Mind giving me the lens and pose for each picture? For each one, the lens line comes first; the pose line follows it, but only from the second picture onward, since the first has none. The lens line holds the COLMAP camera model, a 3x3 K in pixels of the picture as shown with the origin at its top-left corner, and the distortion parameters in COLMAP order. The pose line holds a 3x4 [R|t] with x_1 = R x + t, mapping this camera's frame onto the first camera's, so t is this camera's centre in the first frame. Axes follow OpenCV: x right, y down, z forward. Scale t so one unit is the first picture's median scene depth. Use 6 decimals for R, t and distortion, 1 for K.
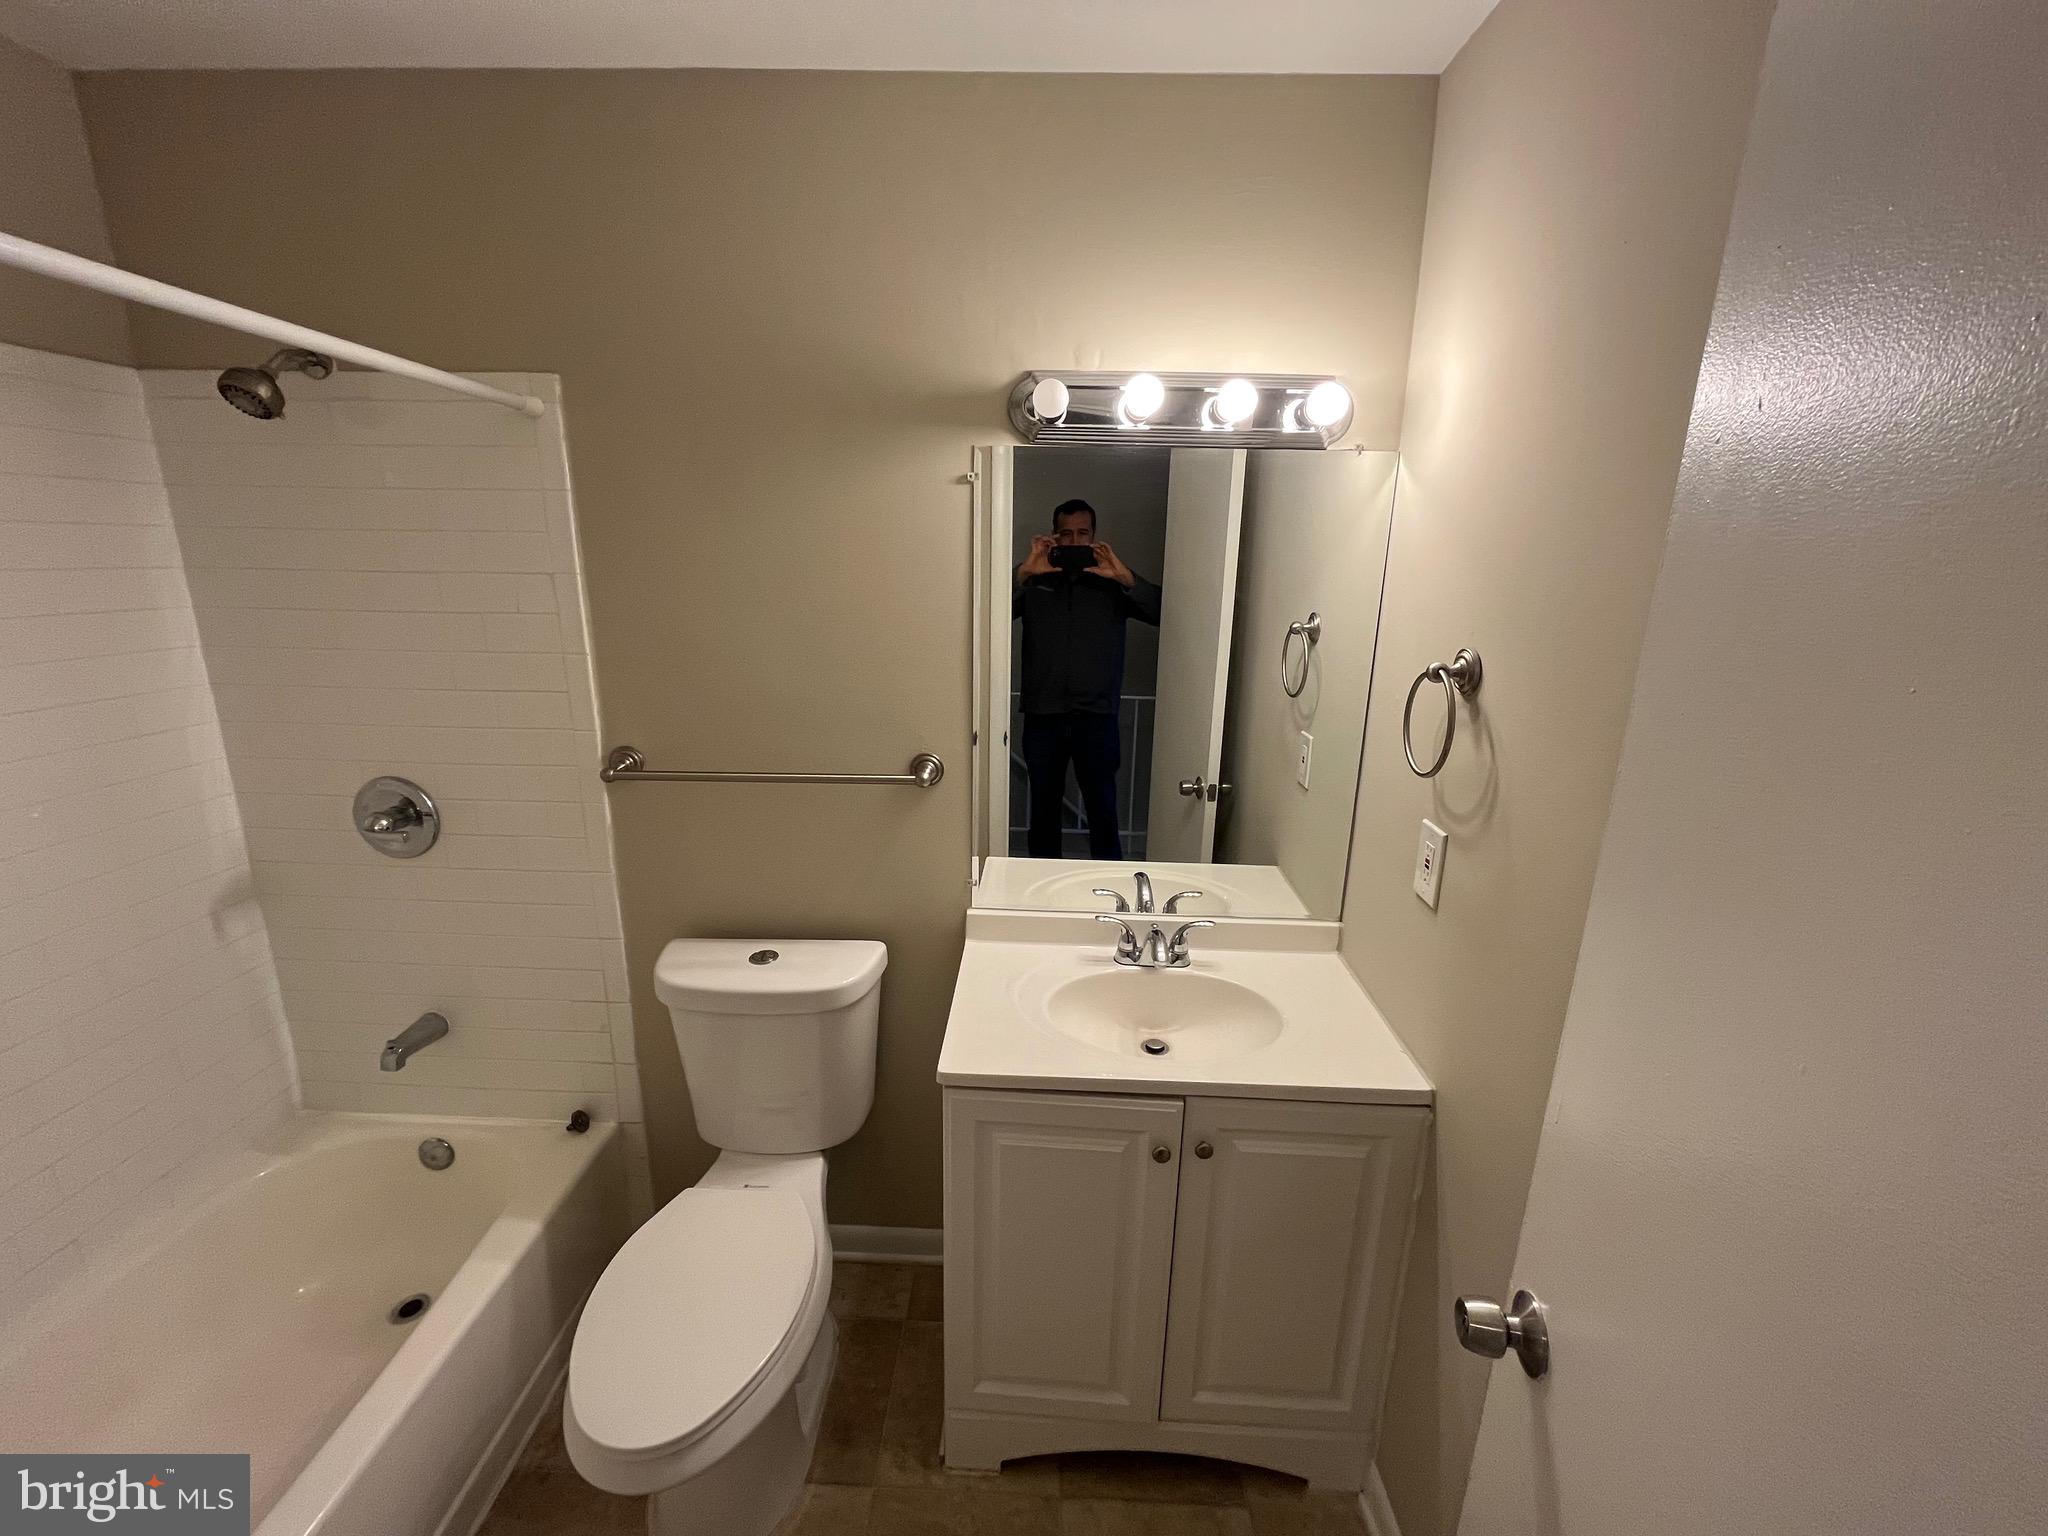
lens RADIAL K [[820.7, 0, 1024.0], [0, 820.7, 768.0], [0, 0, 1]] dist [-0.009145, -0.000174]
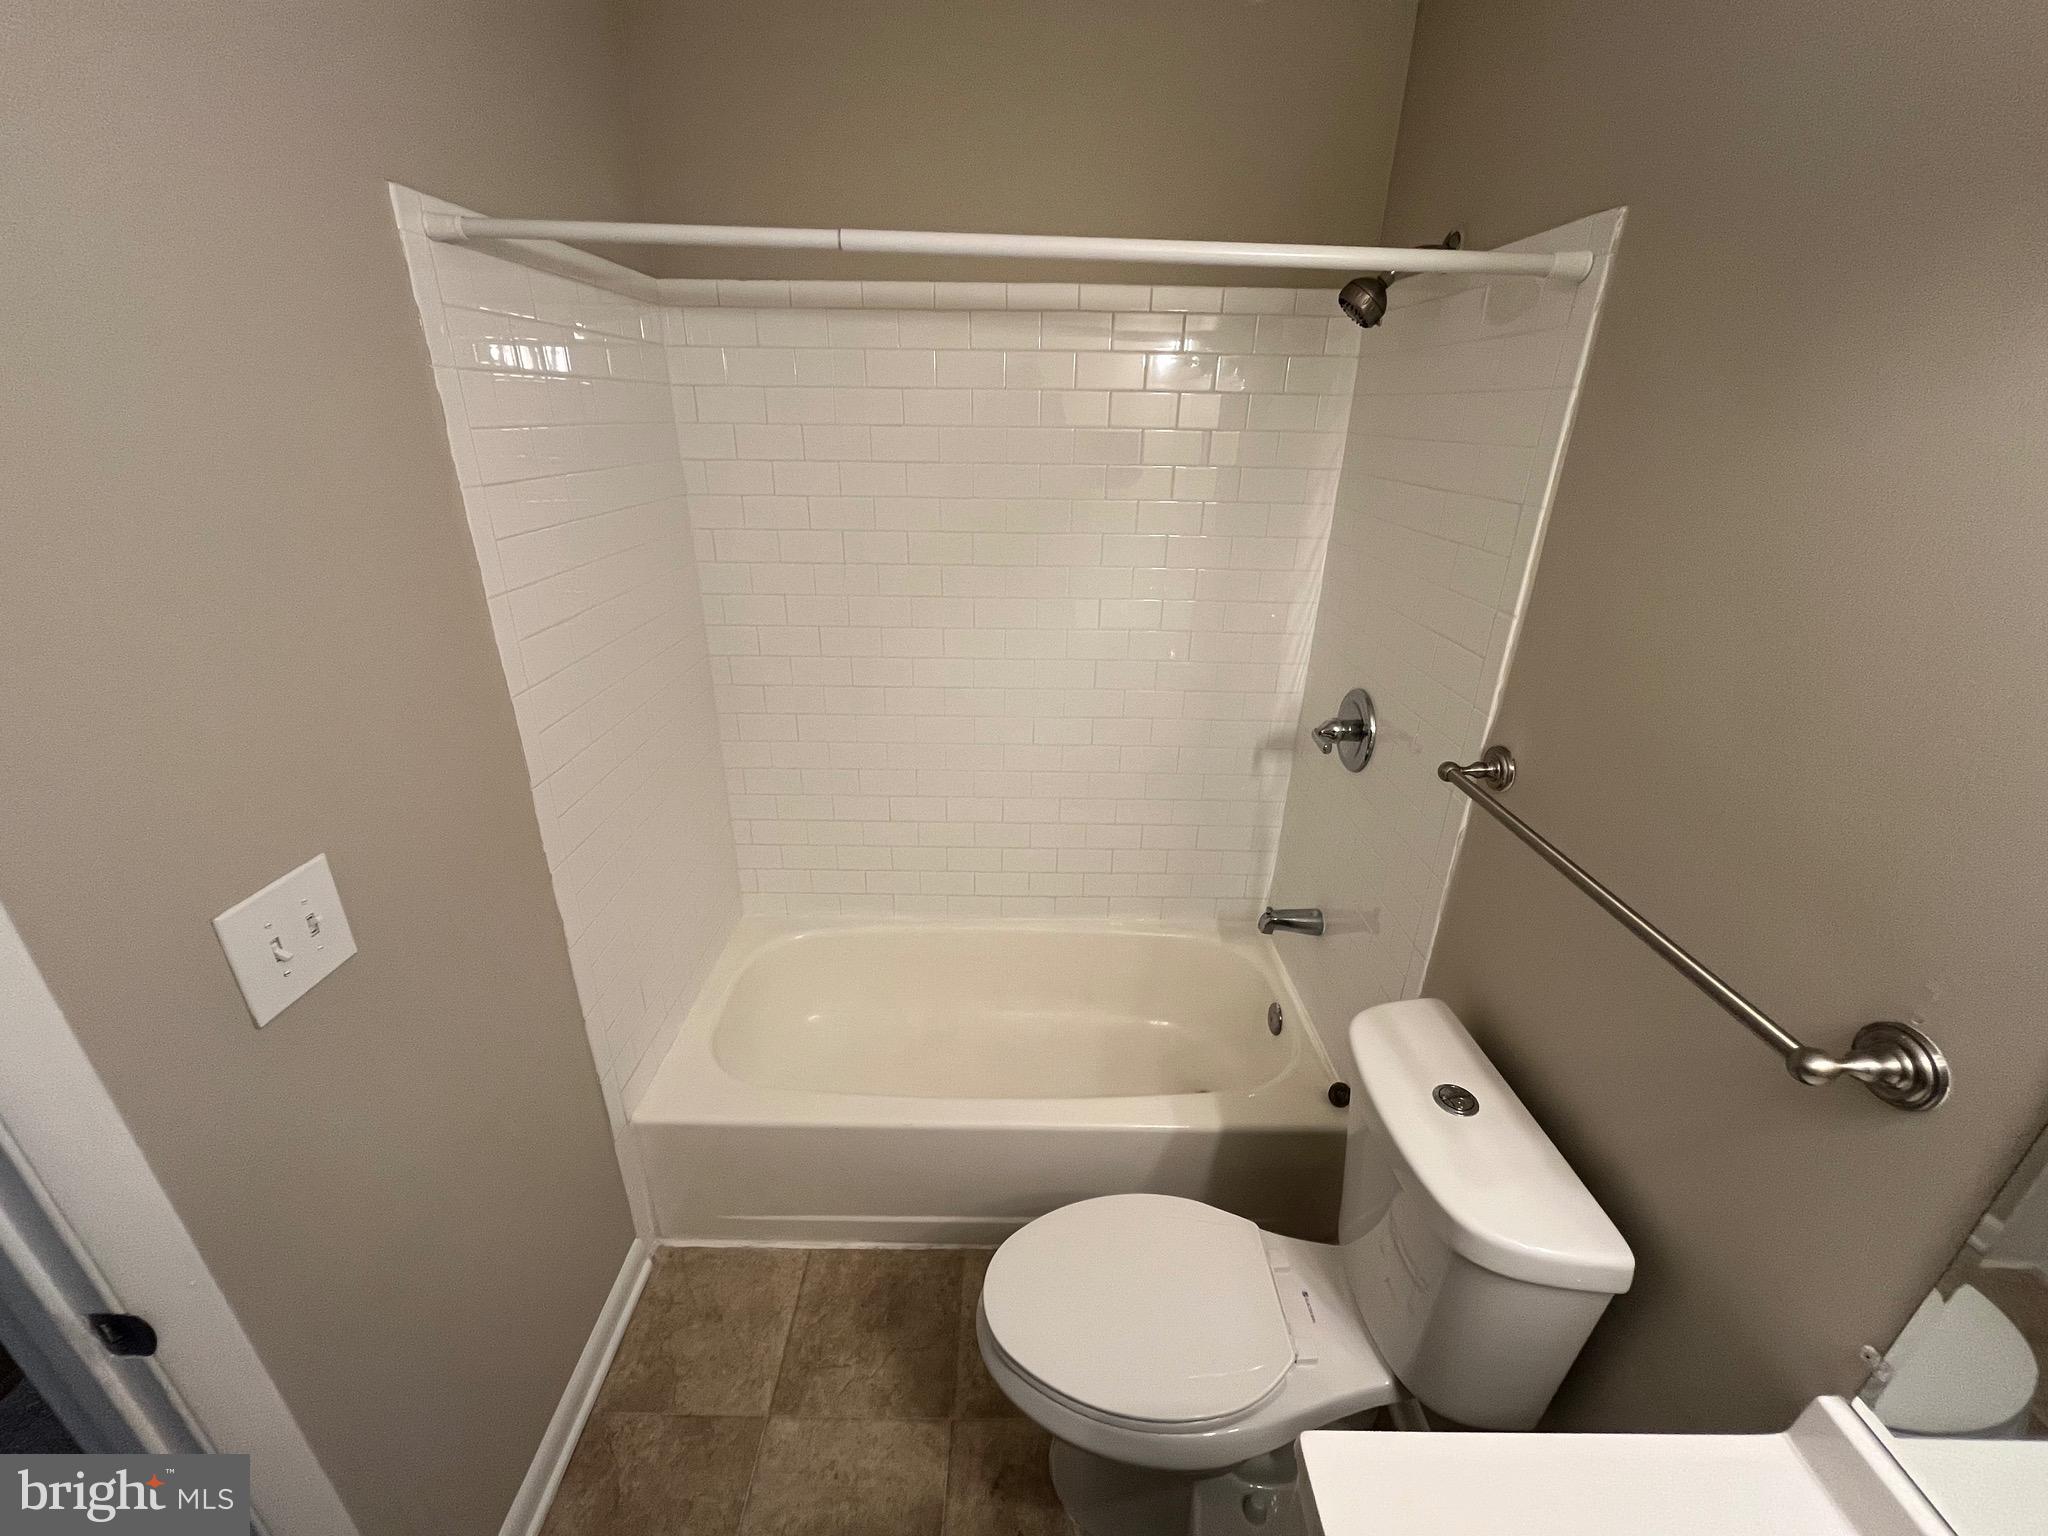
lens RADIAL K [[820.7, 0, 1024.0], [0, 820.7, 768.0], [0, 0, 1]] dist [-0.009145, -0.000174]
pose [[0.019703, 0.383120, -0.923489, 0.192422], [-0.261349, 0.893526, 0.365113, -0.165823], [0.965043, 0.234159, 0.117733, 0.496949]]
